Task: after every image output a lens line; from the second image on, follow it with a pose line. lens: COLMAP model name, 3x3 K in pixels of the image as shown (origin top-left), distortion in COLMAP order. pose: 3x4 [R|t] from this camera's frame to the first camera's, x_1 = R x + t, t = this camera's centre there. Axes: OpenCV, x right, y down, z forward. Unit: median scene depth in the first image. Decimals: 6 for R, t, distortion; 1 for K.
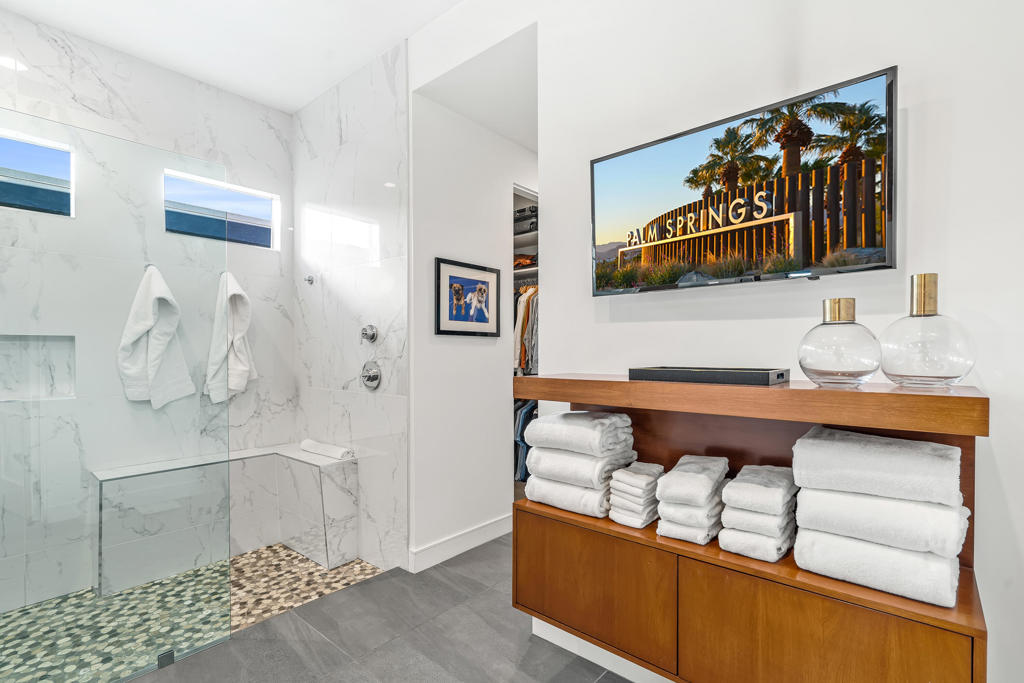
lens RADIAL K [[475.2, 0, 513.1], [0, 475.2, 359.7], [0, 0, 1]] dist [0.000180, 0.000830]
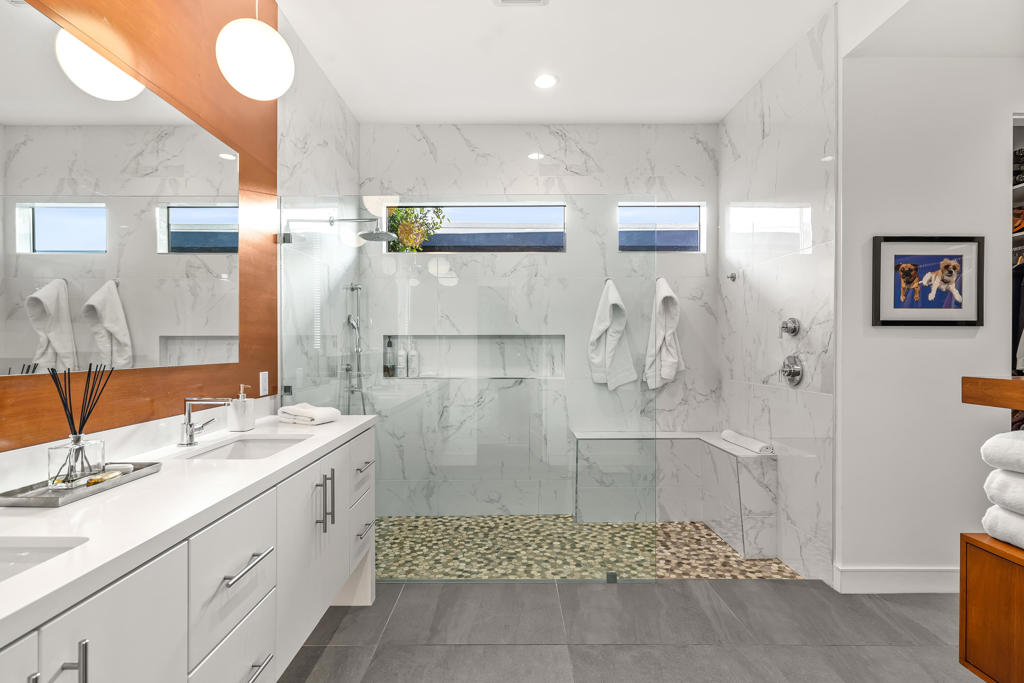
lens RADIAL K [[486.9, 0, 512.0], [0, 486.9, 341.5], [0, 0, 1]] dist [-0.000210, 0.000165]
pose [[0.654233, -0.006827, -0.756263, 0.077094], [-0.012657, 0.999720, -0.019974, 0.001221], [0.756188, 0.022640, 0.653963, -0.072760]]
